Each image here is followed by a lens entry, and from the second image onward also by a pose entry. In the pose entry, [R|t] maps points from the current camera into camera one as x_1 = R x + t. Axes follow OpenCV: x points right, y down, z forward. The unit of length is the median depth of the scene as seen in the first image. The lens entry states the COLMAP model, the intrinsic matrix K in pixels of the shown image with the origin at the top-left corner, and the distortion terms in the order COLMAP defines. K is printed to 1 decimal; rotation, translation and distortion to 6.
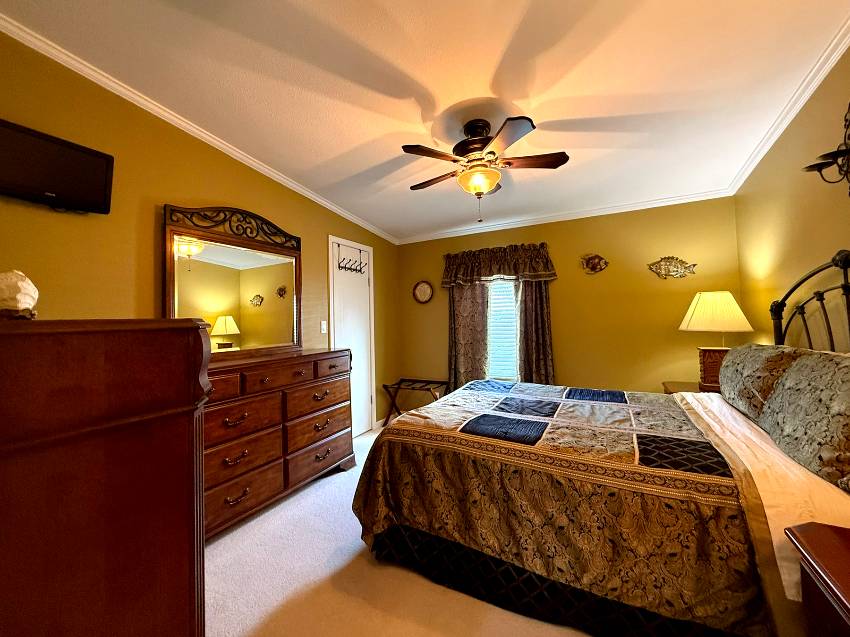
lens RADIAL K [[337.7, 0, 420.1], [0, 337.7, 312.9], [0, 0, 1]] dist [-0.003358, 0.001243]
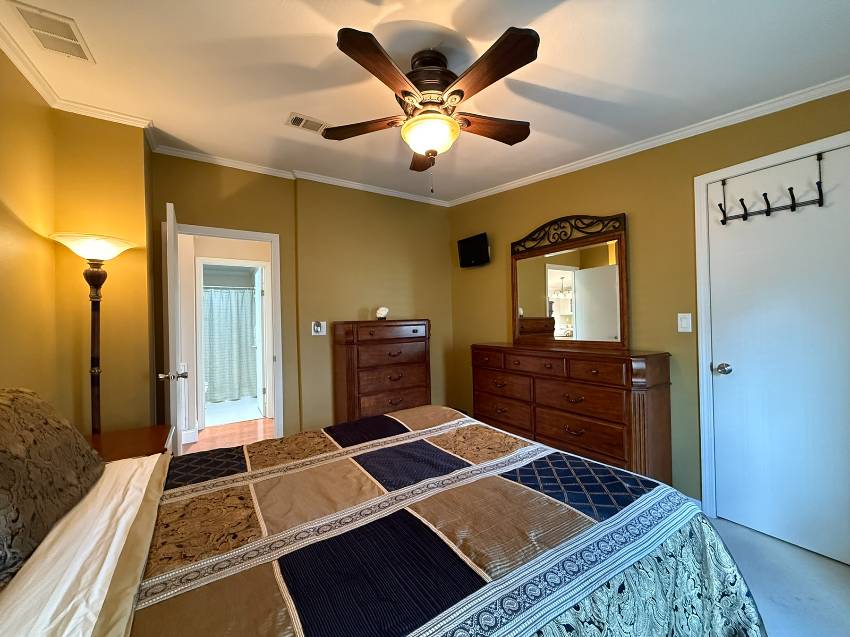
lens RADIAL K [[337.7, 0, 420.4], [0, 337.7, 317.1], [0, 0, 1]] dist [-0.003358, 0.001243]
pose [[-0.477174, 0.033080, -0.878186, 0.719103], [0.053636, 0.998525, 0.008469, -0.003359], [0.877171, -0.043061, -0.478244, 1.111045]]
